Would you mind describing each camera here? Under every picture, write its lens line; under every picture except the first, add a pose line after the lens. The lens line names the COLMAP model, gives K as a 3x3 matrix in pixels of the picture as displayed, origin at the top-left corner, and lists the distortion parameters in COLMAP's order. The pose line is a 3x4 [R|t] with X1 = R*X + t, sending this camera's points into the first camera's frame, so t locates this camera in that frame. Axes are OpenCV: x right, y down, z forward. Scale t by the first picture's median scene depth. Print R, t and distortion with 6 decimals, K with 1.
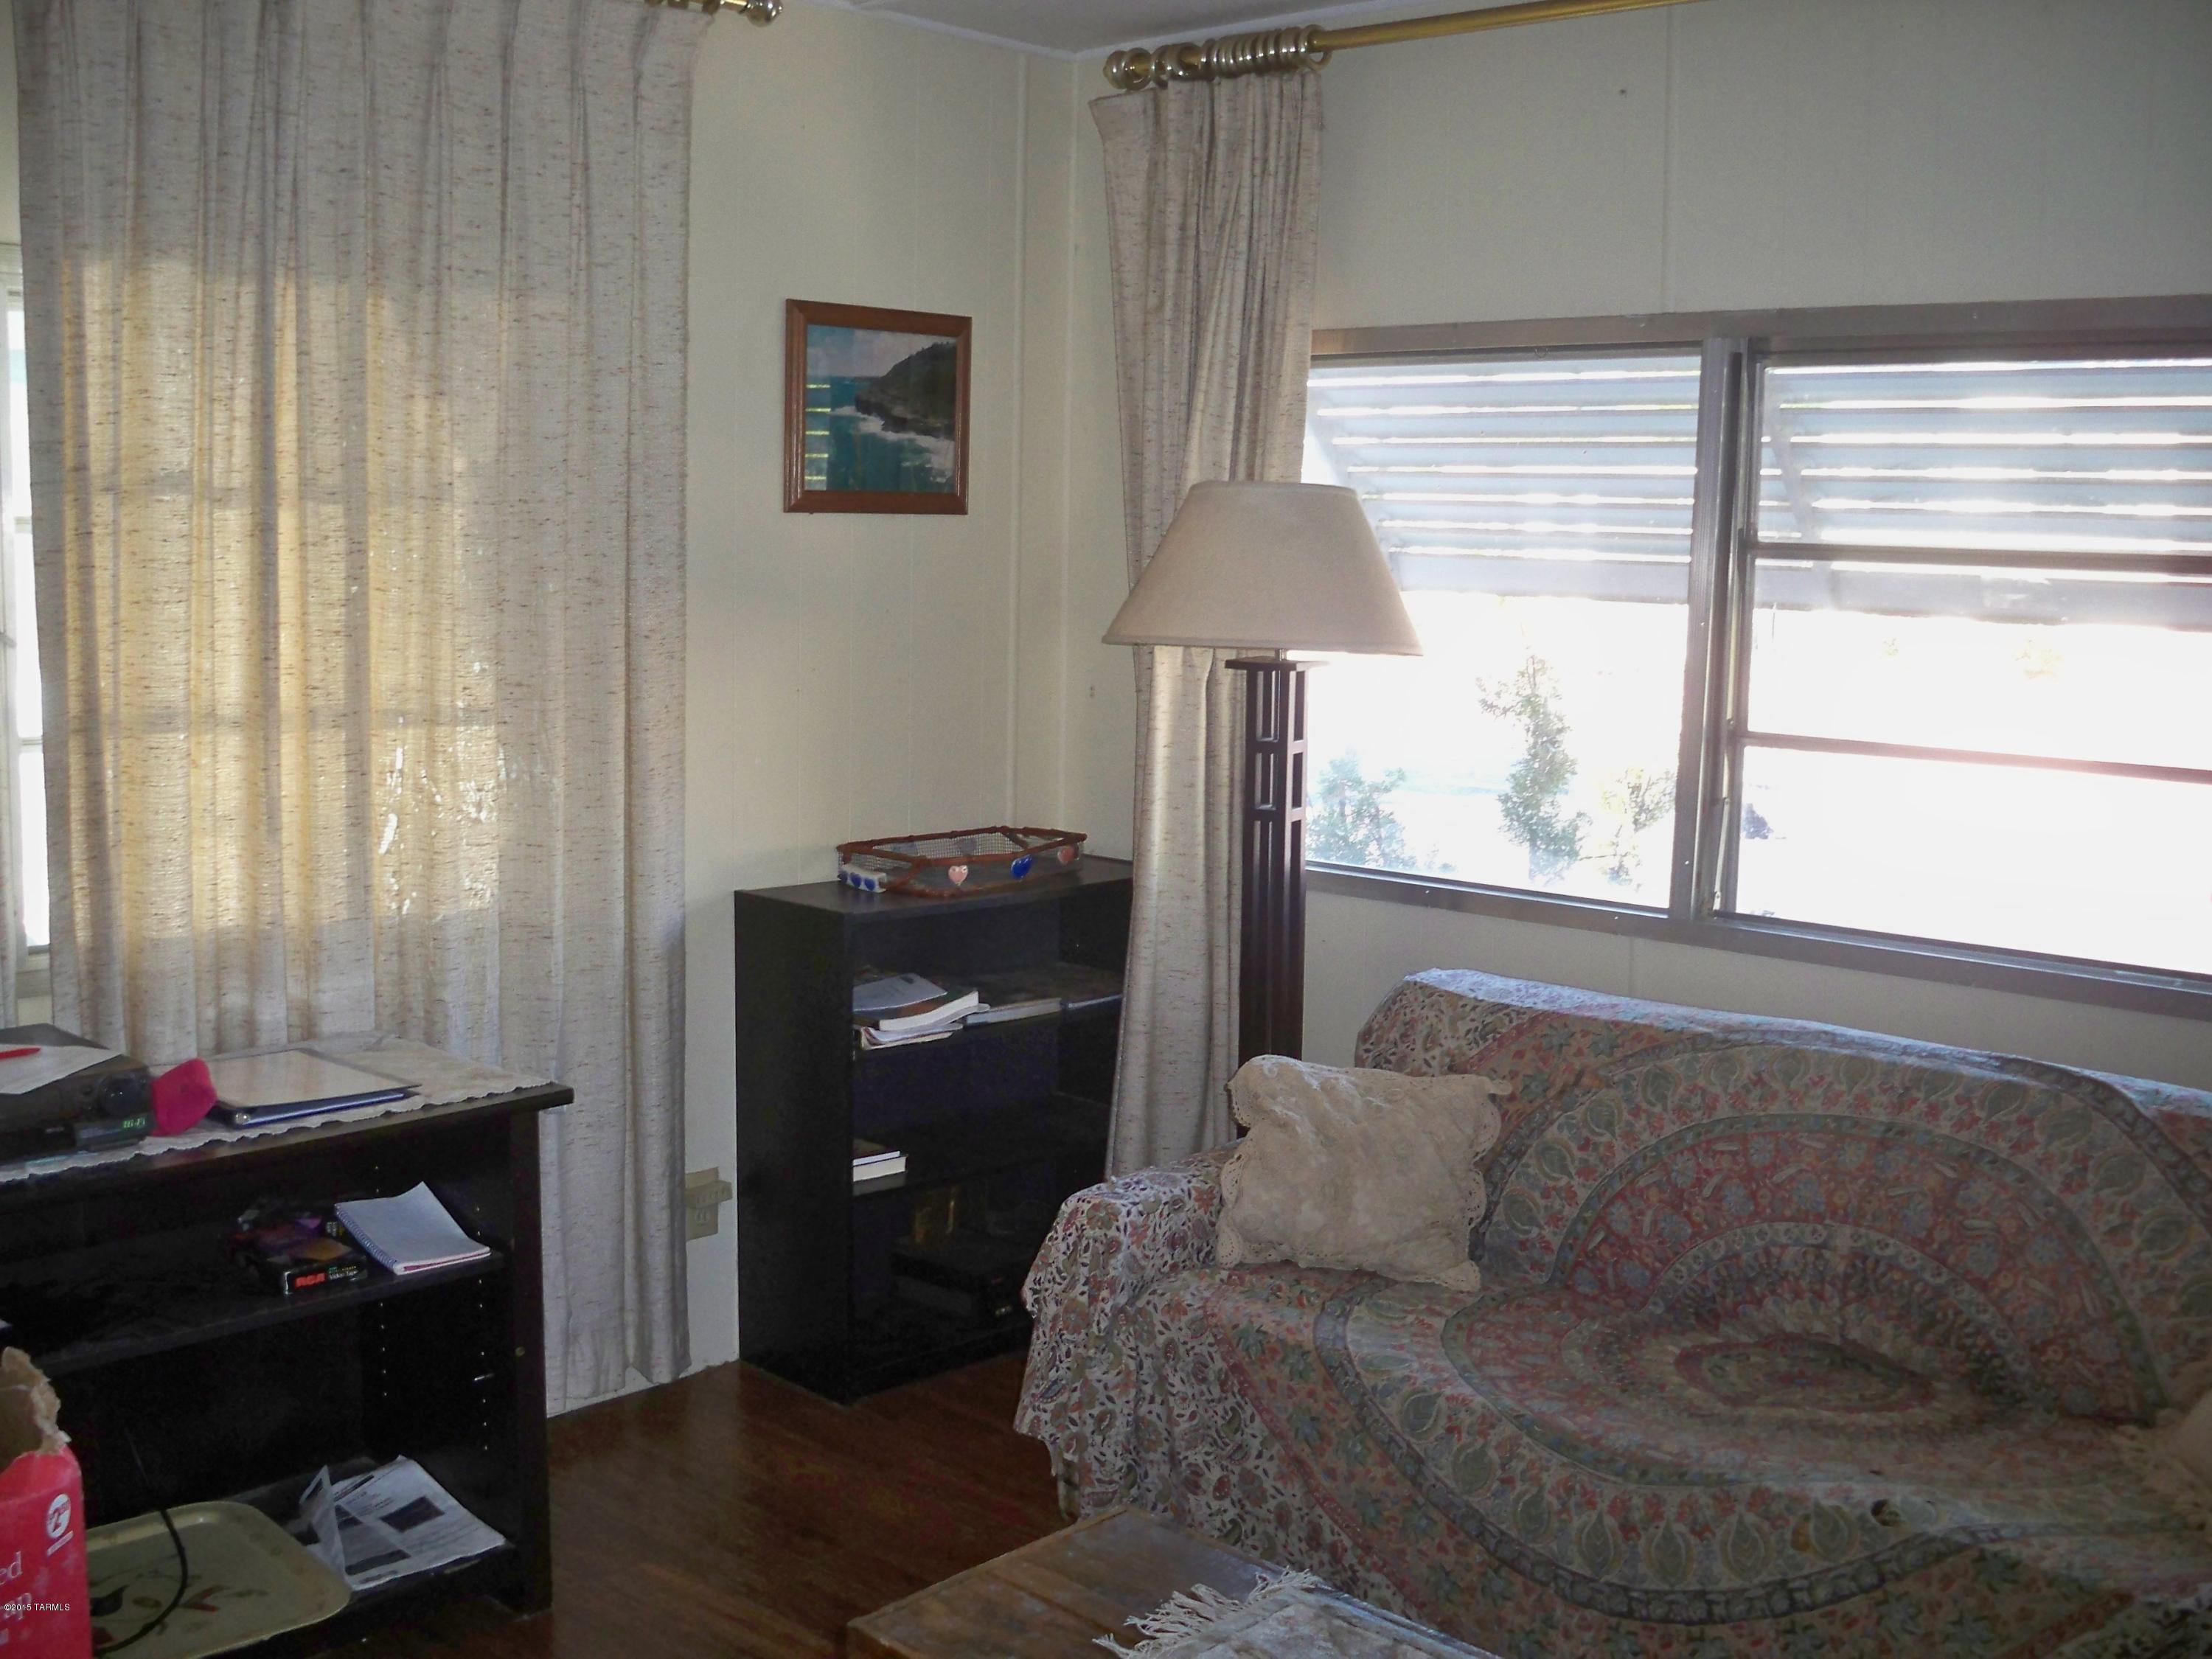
lens RADIAL K [[2360.0, 0, 1106.9], [0, 2360.0, 814.2], [0, 0, 1]] dist [-0.077700, 0.000000]
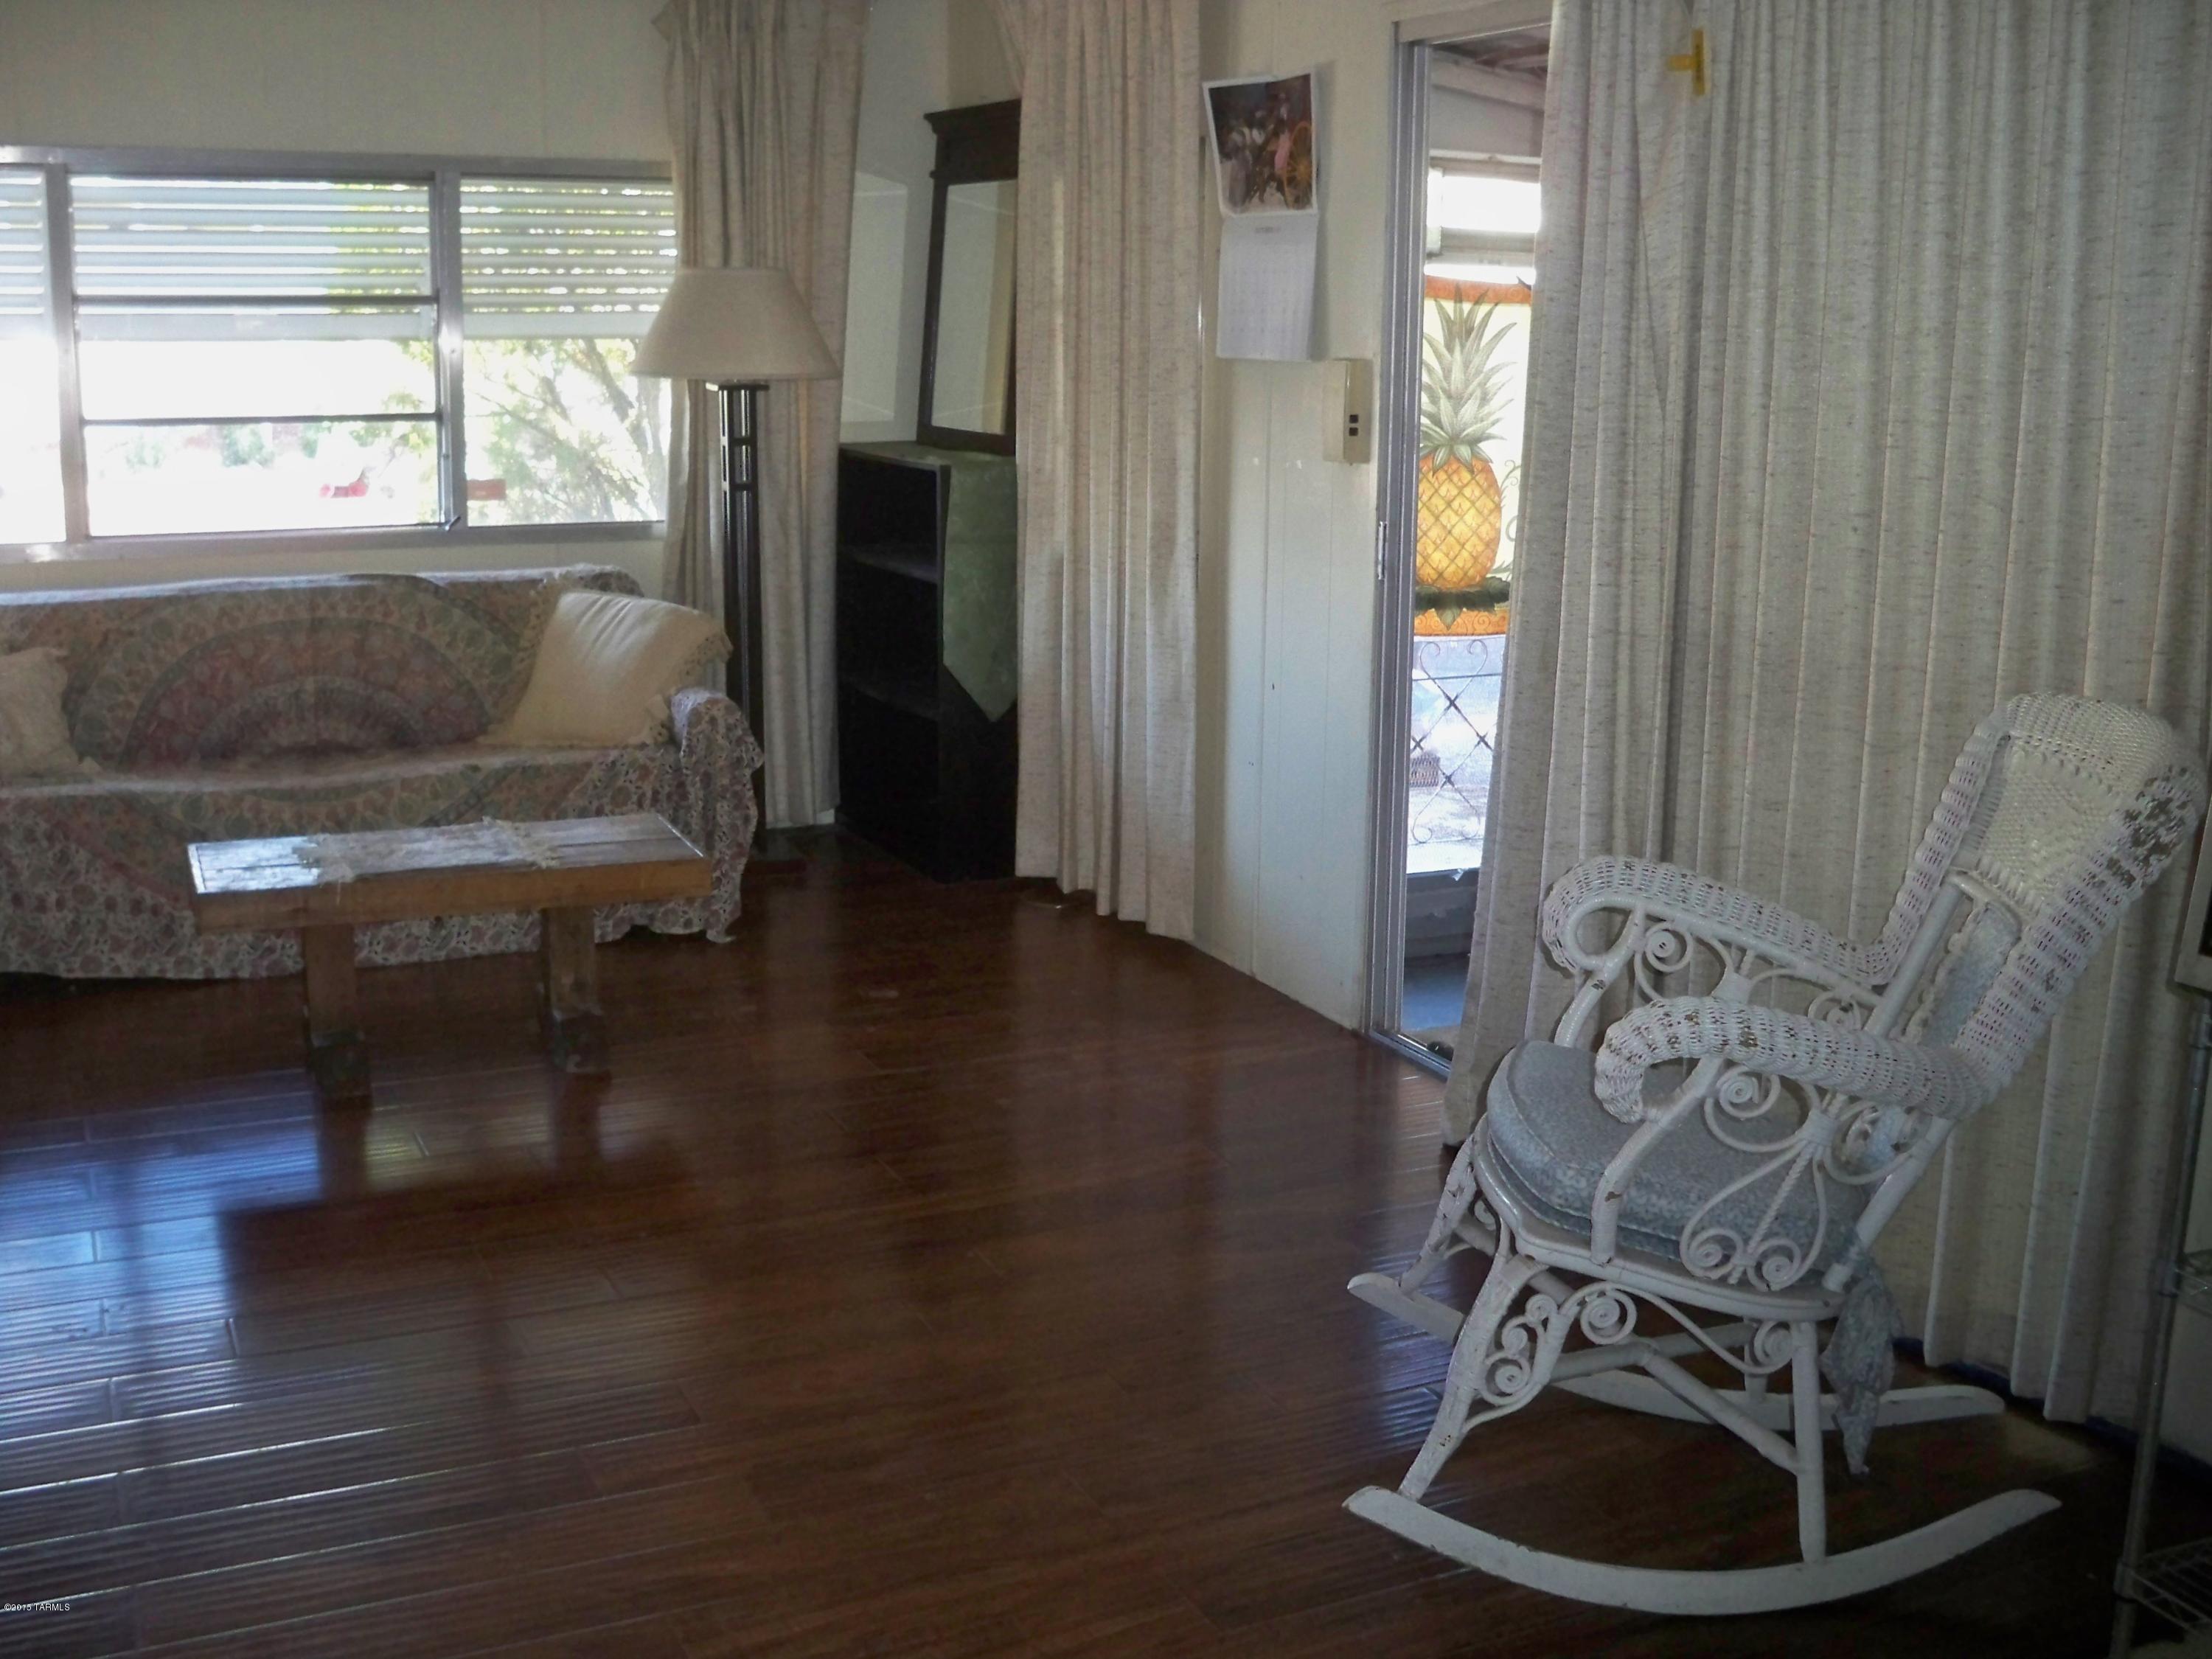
lens RADIAL K [[2360.0, 0, 1101.9], [0, 2360.0, 834.5], [0, 0, 1]] dist [-0.077700, 0.000000]
pose [[0.384923, -0.208207, 0.899157, -1.078043], [0.115960, 0.977413, 0.176686, 0.047717], [-0.915635, 0.036255, 0.400372, -0.266969]]
